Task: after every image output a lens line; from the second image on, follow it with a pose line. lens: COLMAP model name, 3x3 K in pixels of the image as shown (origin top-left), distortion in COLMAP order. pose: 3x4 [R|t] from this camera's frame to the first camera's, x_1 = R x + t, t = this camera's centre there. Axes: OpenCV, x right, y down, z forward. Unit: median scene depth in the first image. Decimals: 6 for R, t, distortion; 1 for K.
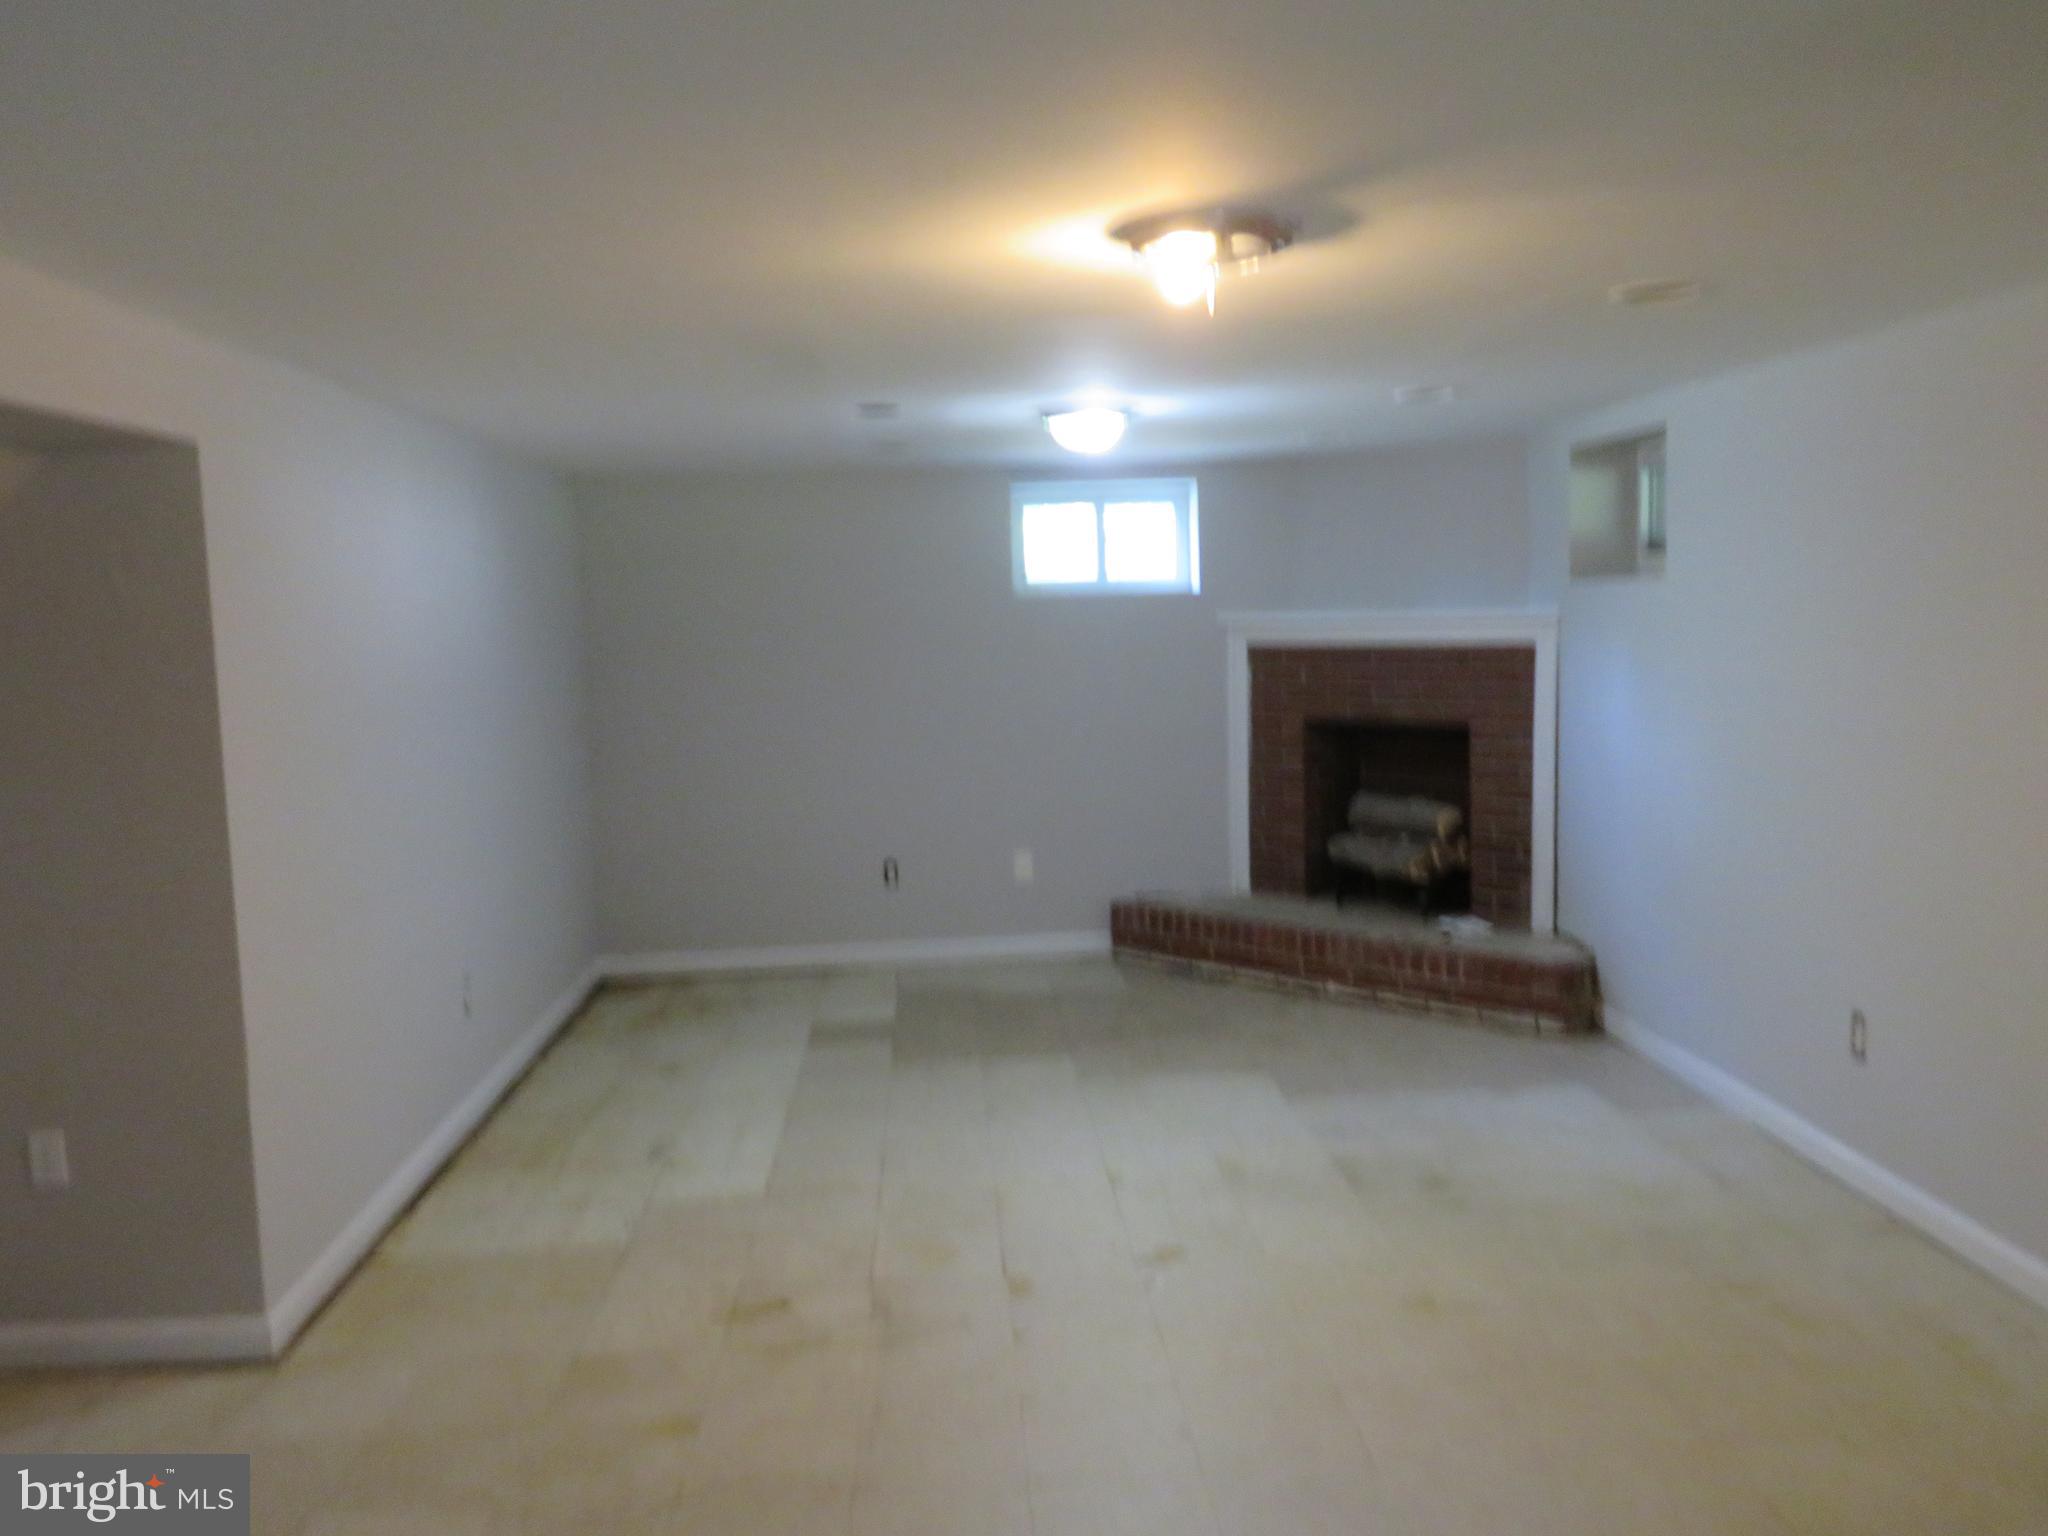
lens RADIAL K [[1695.7, 0, 1026.3], [0, 1695.7, 767.5], [0, 0, 1]] dist [-0.001207, -0.002598]
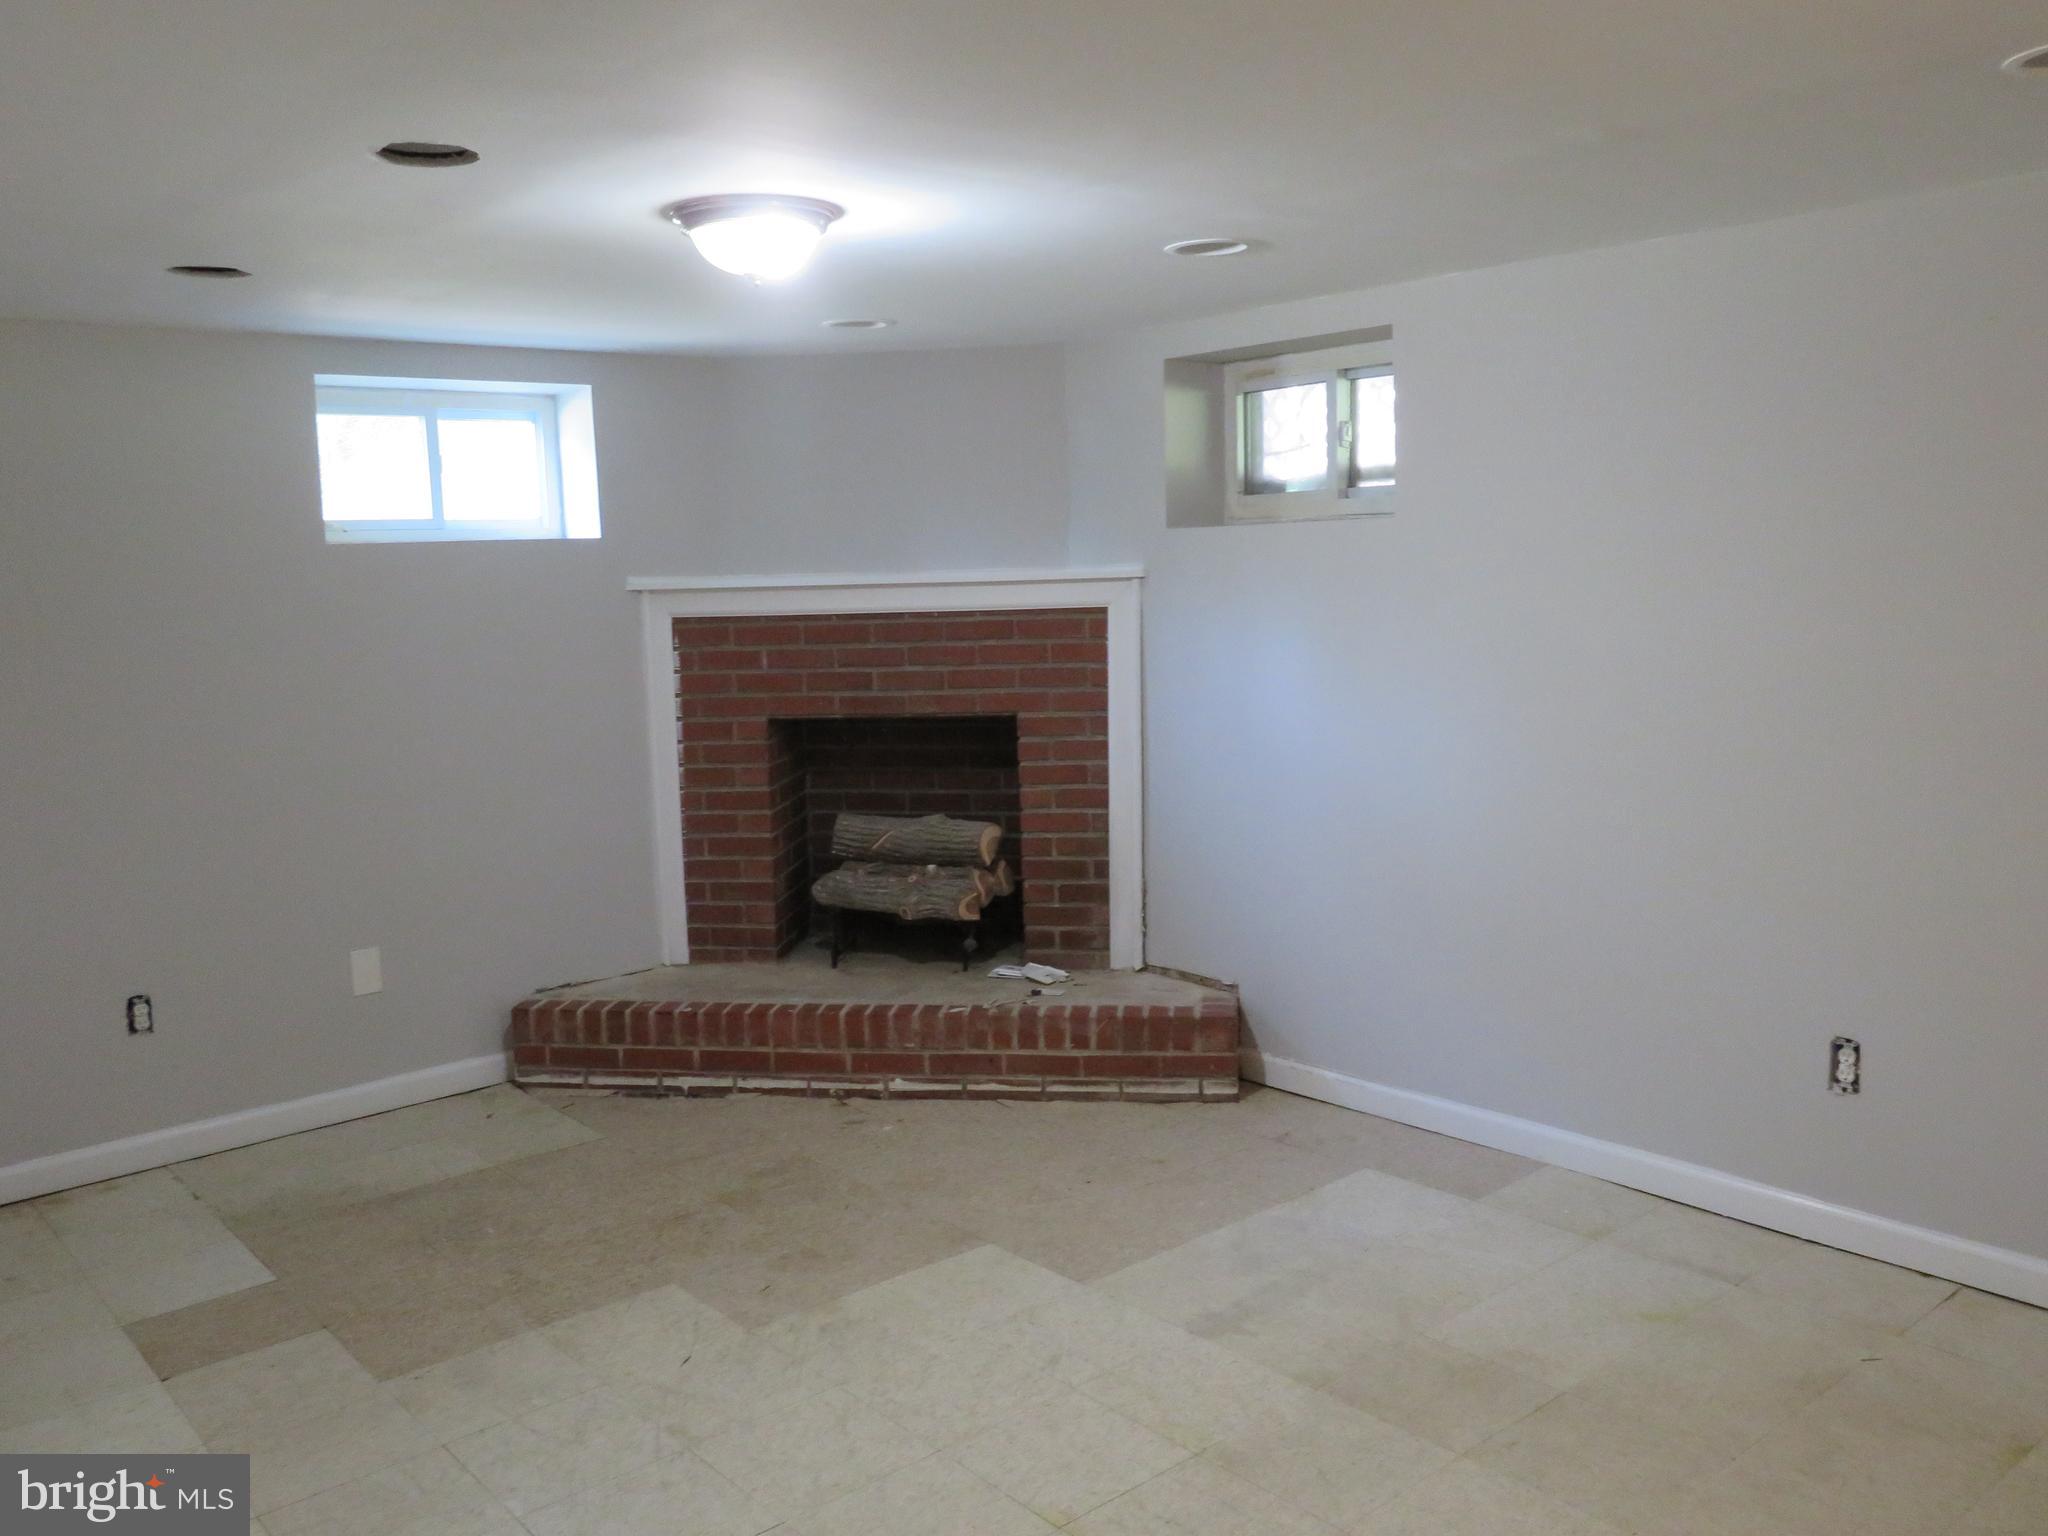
lens RADIAL K [[1695.7, 0, 1022.4], [0, 1695.7, 770.5], [0, 0, 1]] dist [-0.001207, -0.002598]
pose [[0.785630, -0.069273, 0.614806, -0.208993], [0.062014, 0.997525, 0.033151, -0.024750], [-0.615581, 0.012082, 0.787981, 0.376494]]
